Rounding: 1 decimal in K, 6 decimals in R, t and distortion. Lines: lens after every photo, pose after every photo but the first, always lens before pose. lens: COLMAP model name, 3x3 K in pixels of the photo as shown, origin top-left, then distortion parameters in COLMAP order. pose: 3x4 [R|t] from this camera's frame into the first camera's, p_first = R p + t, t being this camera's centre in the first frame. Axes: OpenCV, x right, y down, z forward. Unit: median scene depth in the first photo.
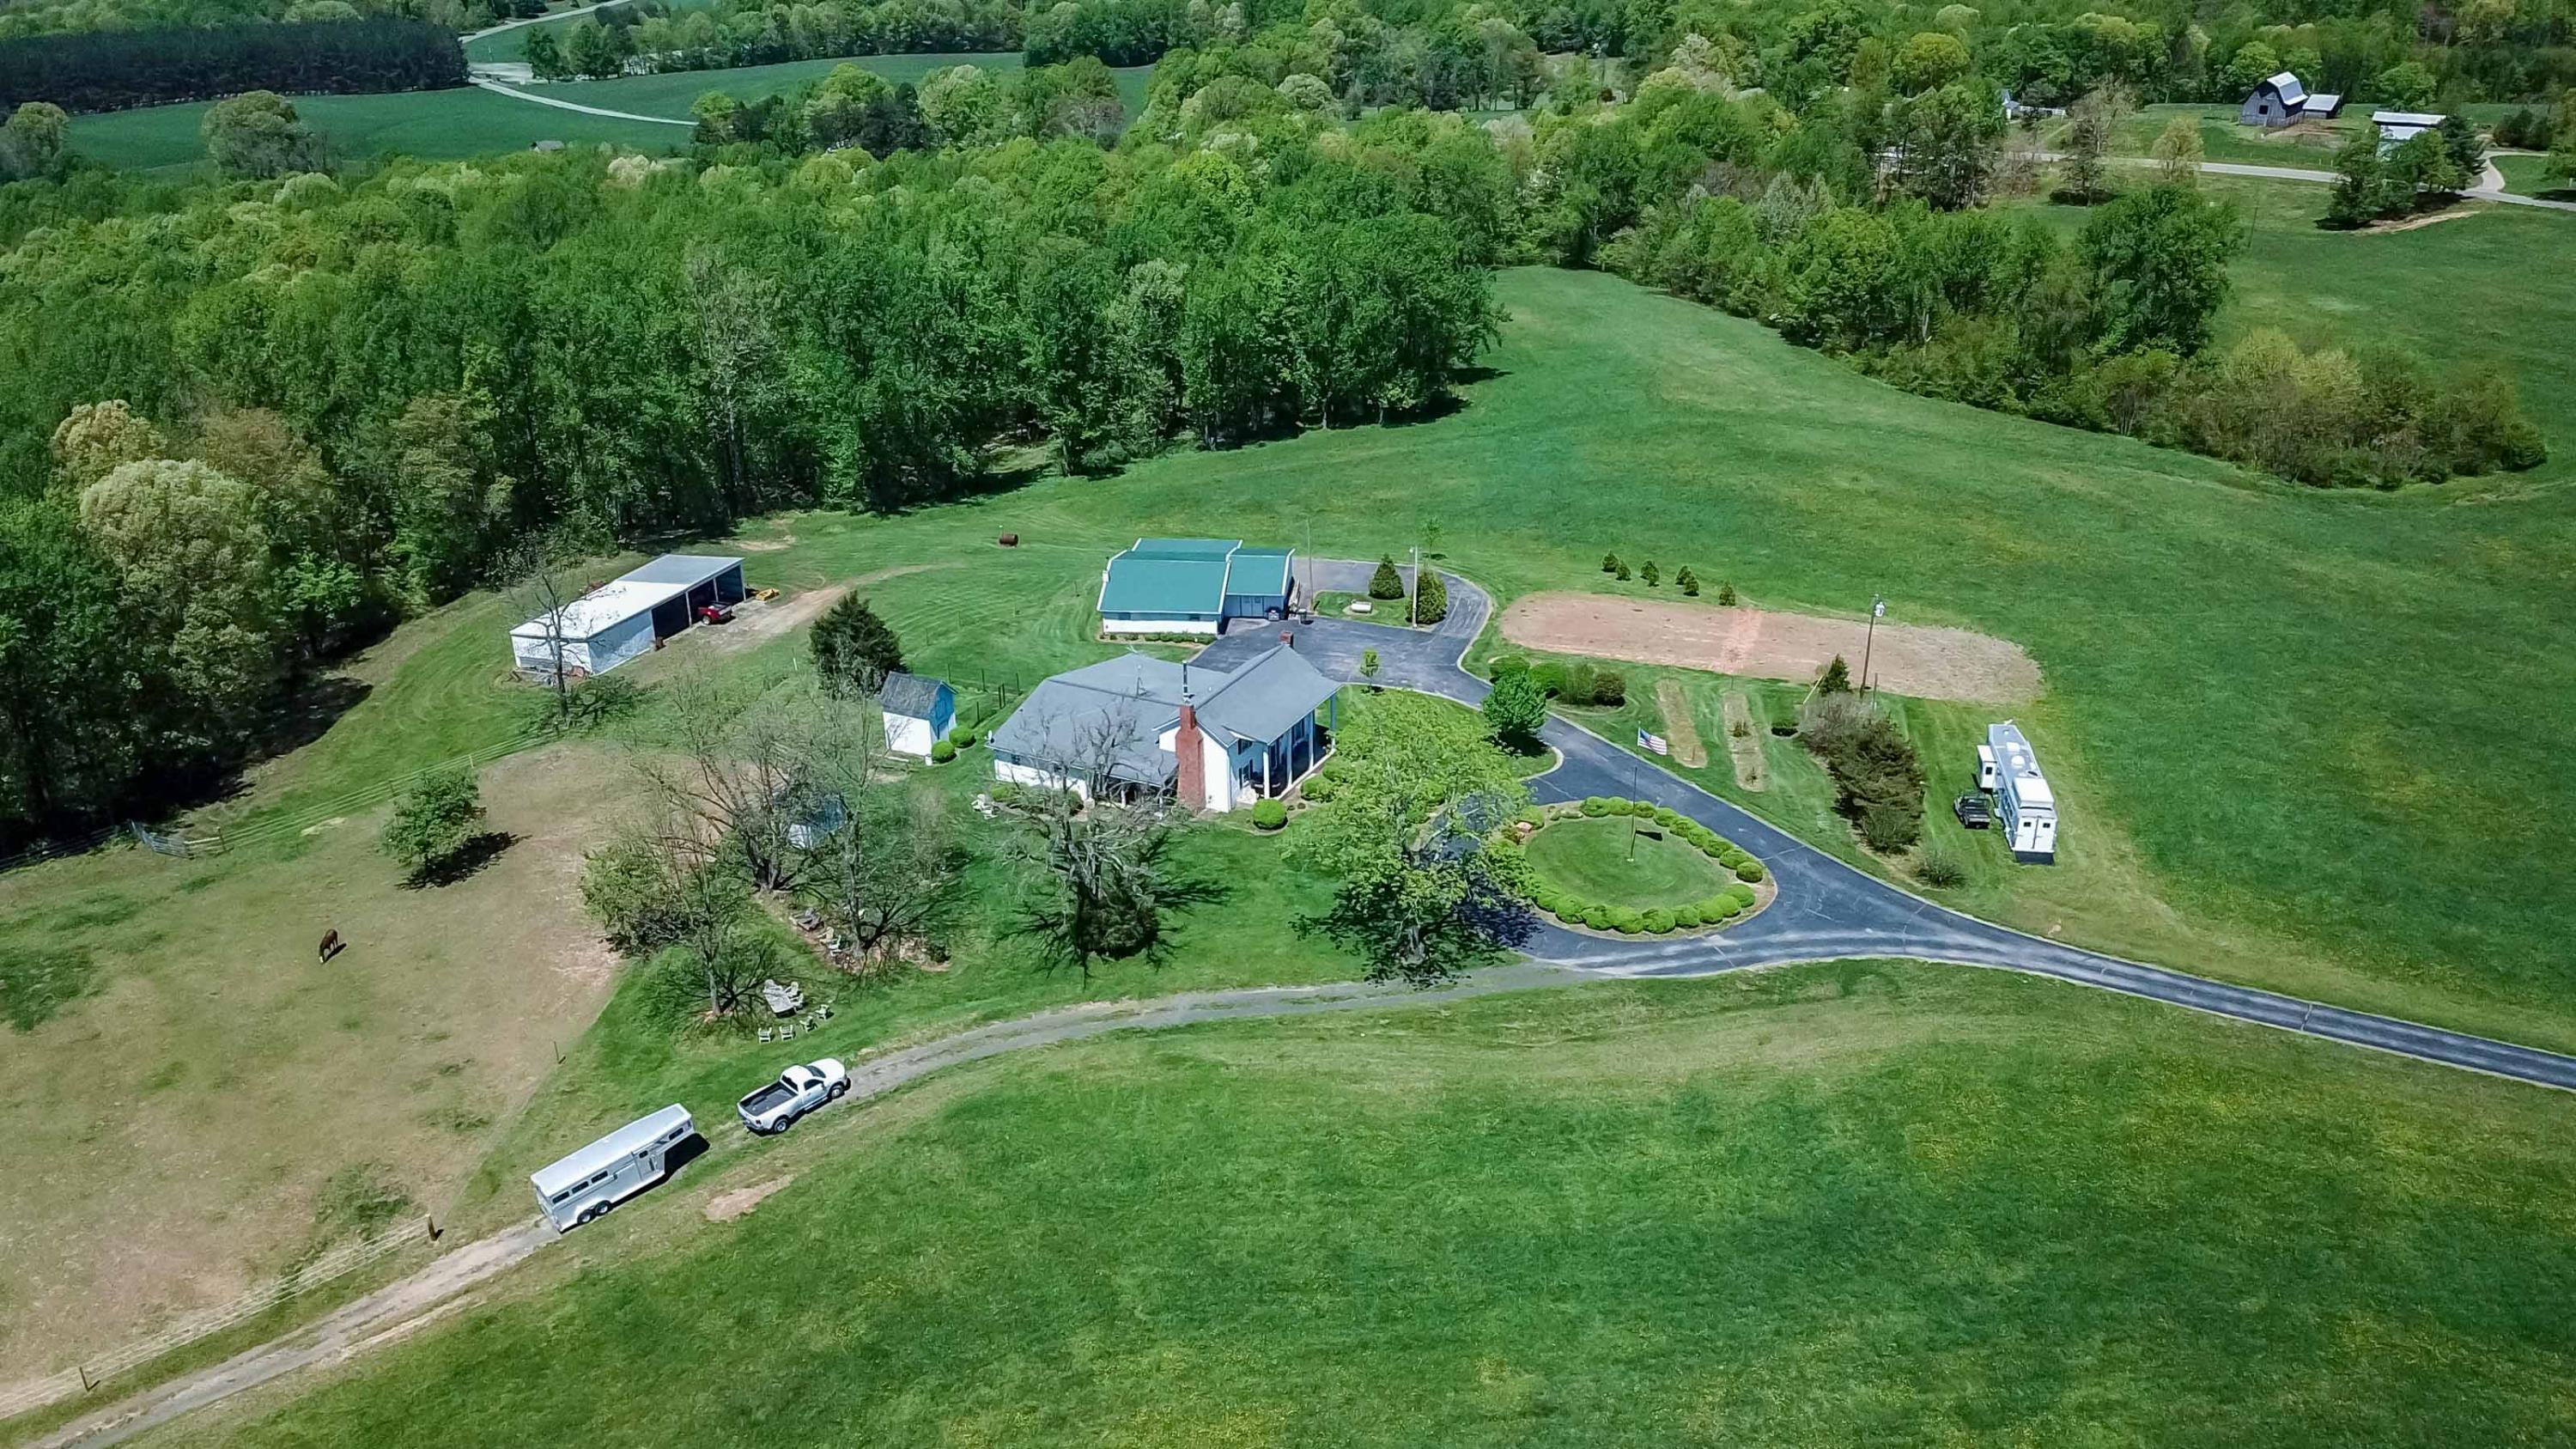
lens RADIAL K [[2078.0, 0, 1288.0], [0, 2078.0, 724.5], [0, 0, 1]] dist [0.007137, -0.000244]
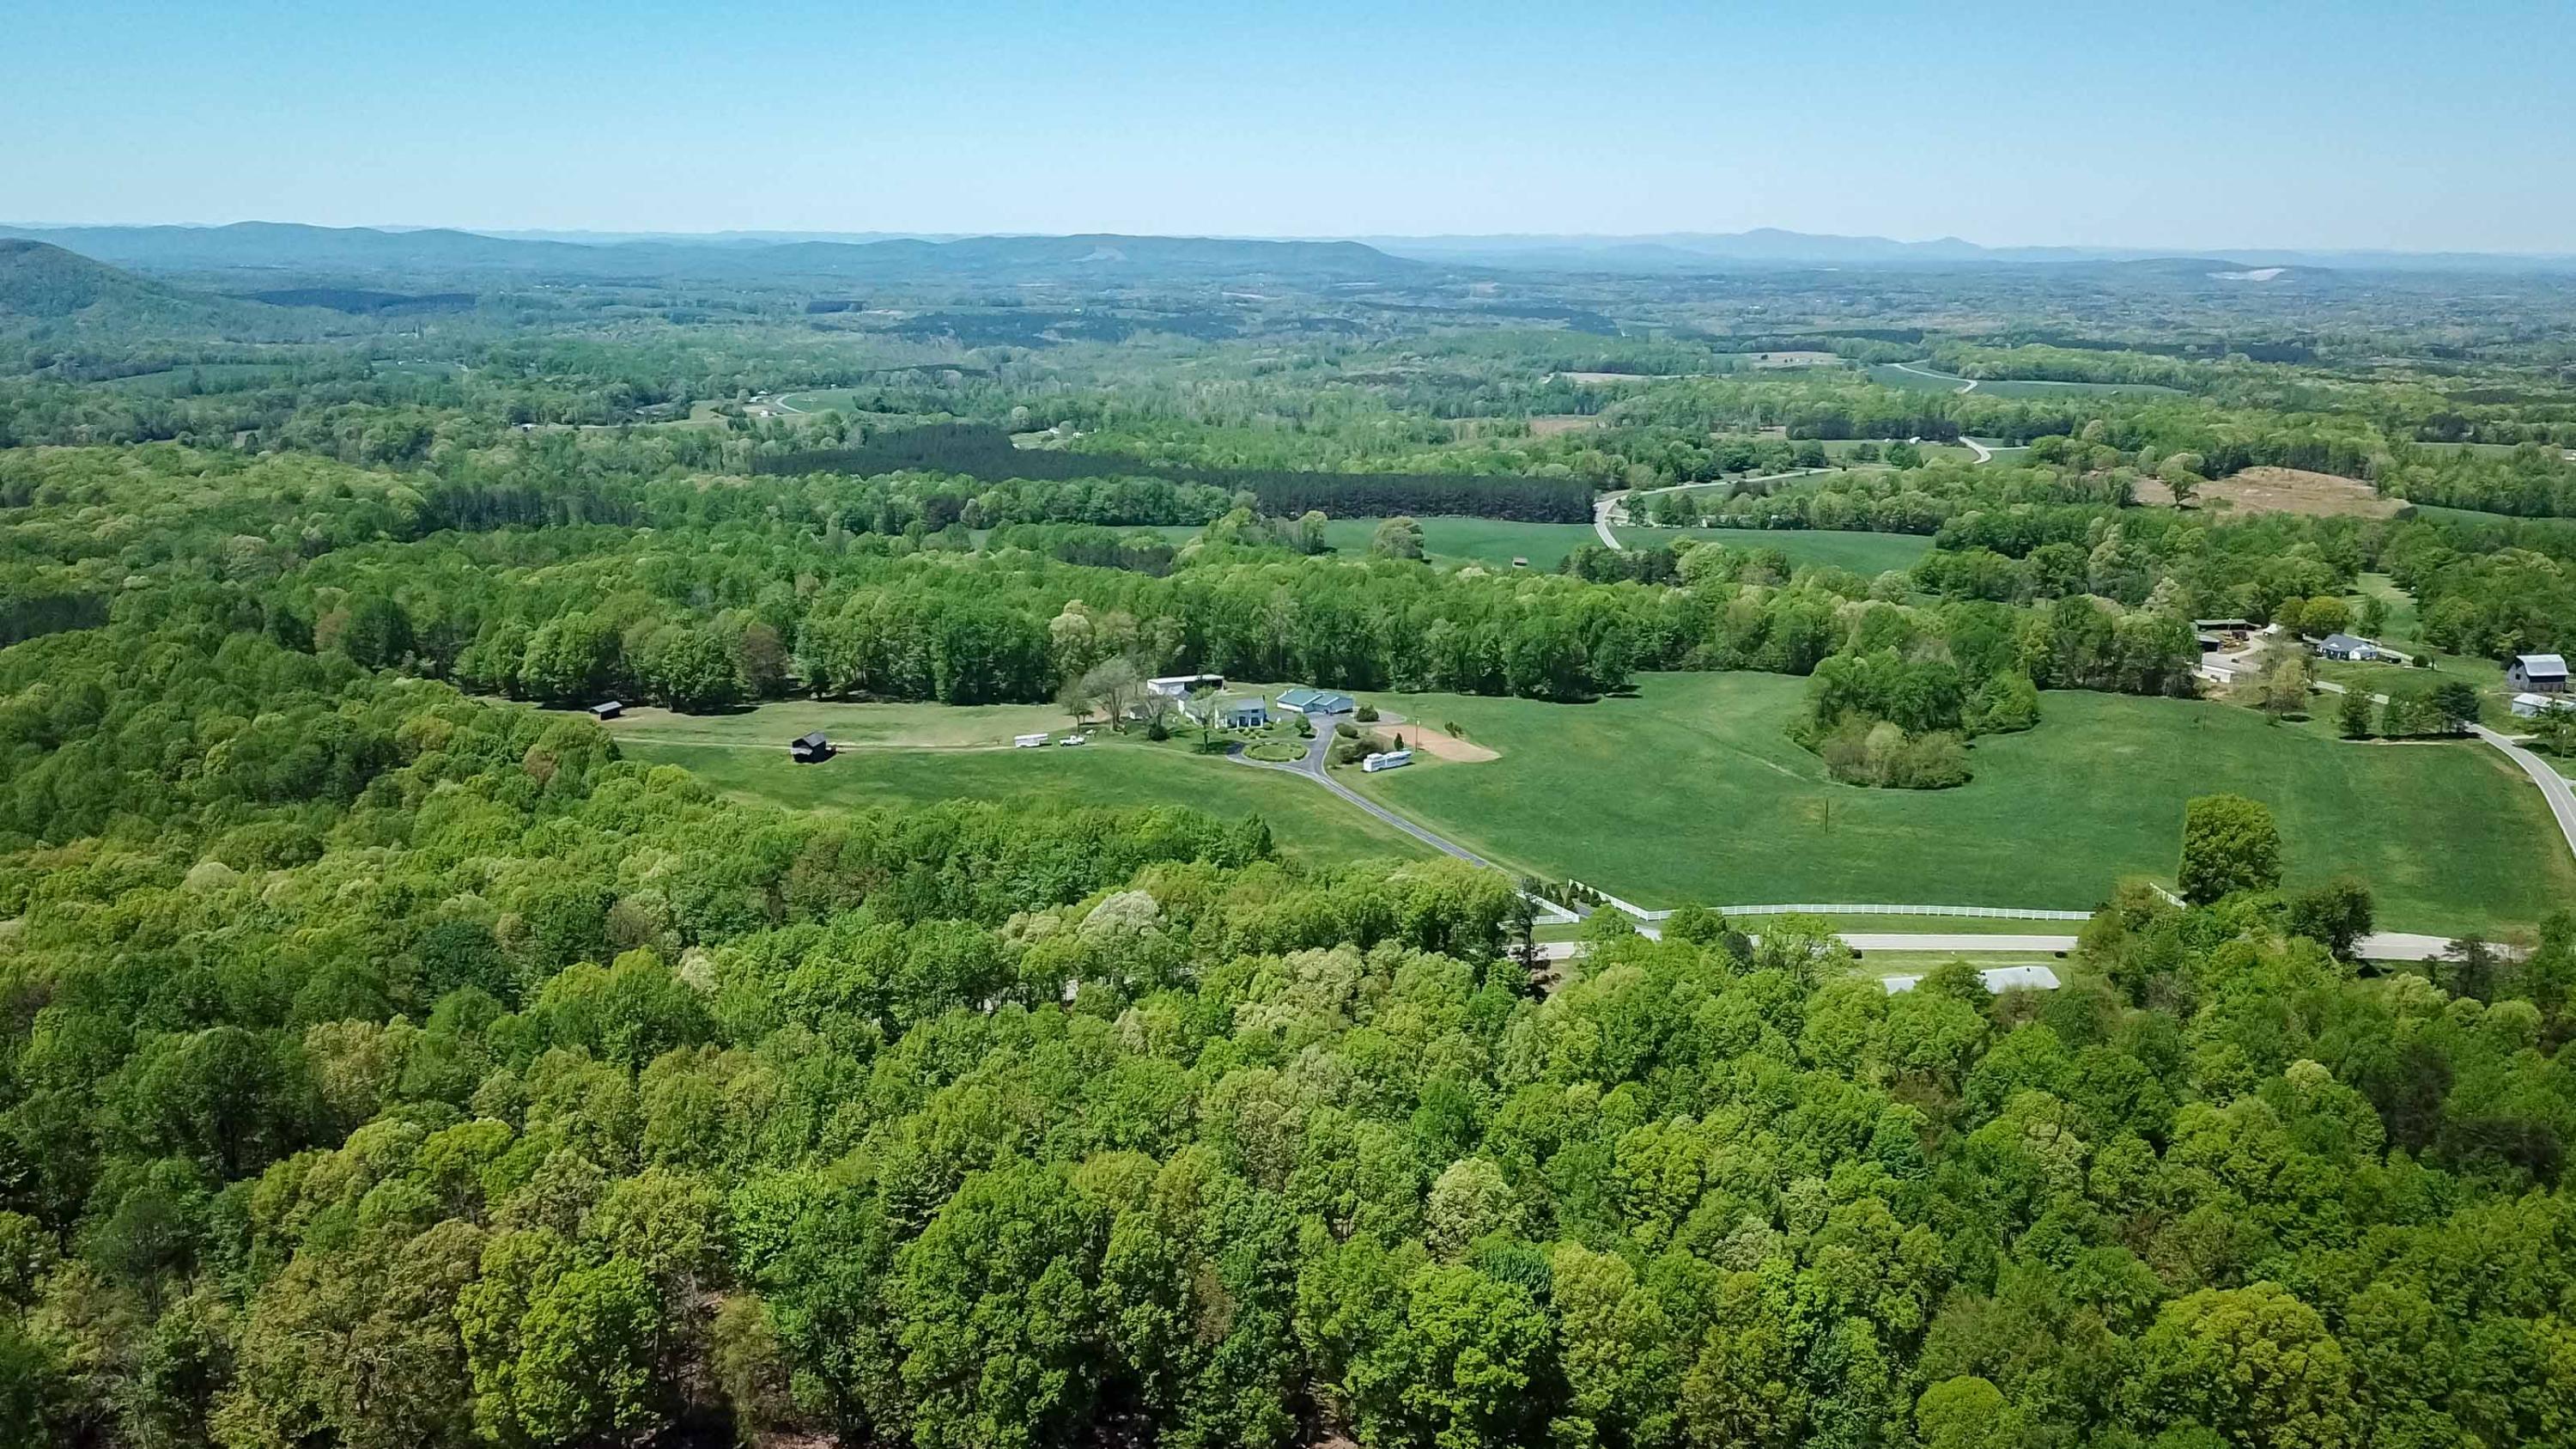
lens RADIAL K [[2037.1, 0, 1288.0], [0, 2037.1, 724.5], [0, 0, 1]] dist [0.051185, -0.160572]
pose [[0.770566, 0.164981, -0.615638, 1.388267], [-0.283603, 0.953779, -0.099376, 0.216216], [0.570787, 0.251172, 0.781738, -1.087186]]
